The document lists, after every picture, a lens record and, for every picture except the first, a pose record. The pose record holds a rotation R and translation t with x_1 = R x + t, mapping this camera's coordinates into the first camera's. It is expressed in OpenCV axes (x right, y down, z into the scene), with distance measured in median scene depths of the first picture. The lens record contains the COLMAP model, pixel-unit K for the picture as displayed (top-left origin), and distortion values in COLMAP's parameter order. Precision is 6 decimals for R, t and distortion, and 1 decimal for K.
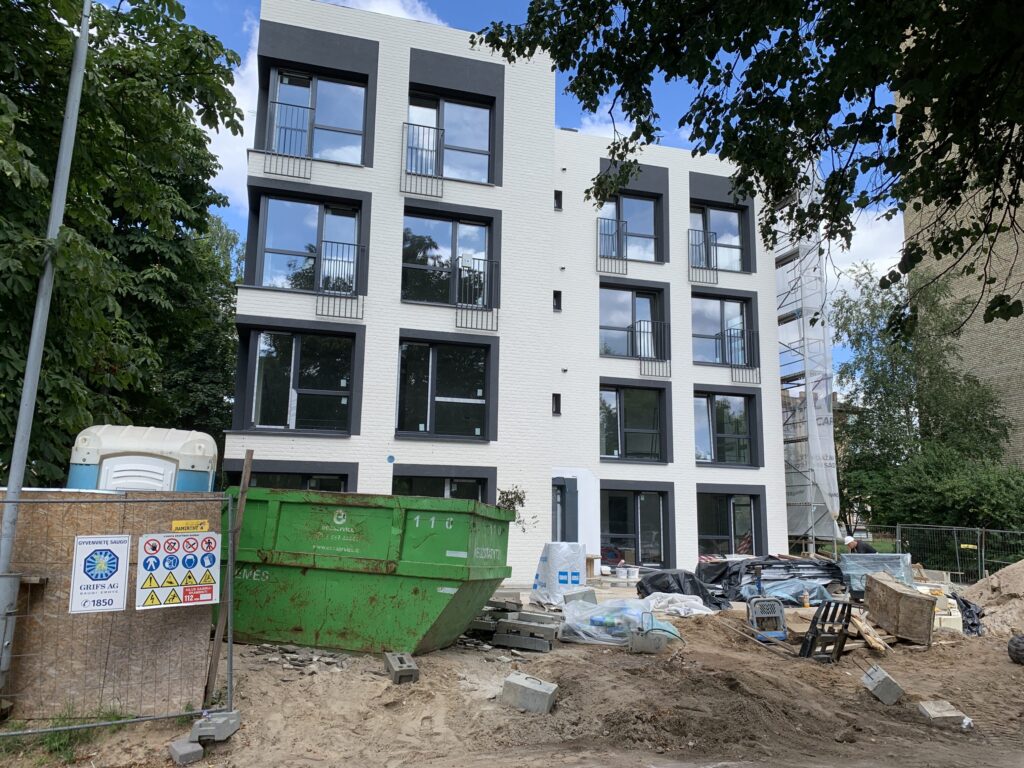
lens RADIAL K [[766.0, 0, 516.9], [0, 766.0, 394.0], [0, 0, 1]] dist [0.047754, -0.000704]
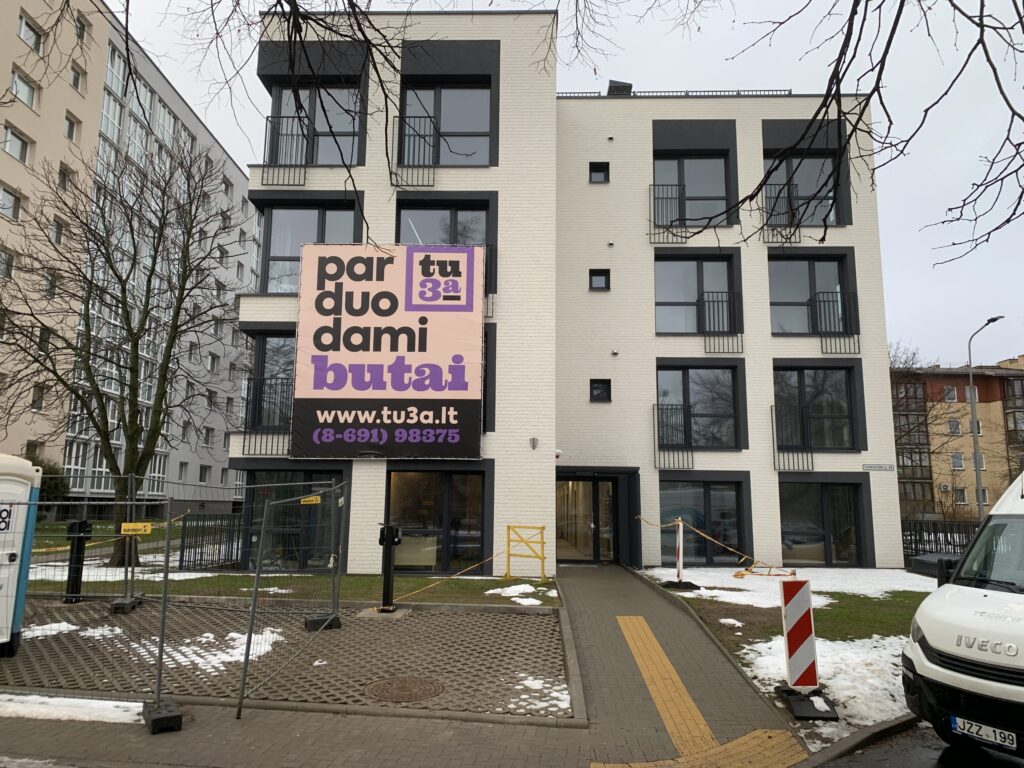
lens RADIAL K [[778.5, 0, 512.0], [0, 778.5, 384.0], [0, 0, 1]] dist [0.045199, -0.002724]
pose [[0.952997, -0.056661, -0.297634, 0.216615], [0.054470, 0.998393, -0.015658, 0.013748], [0.298043, -0.001290, 0.954552, 0.059388]]
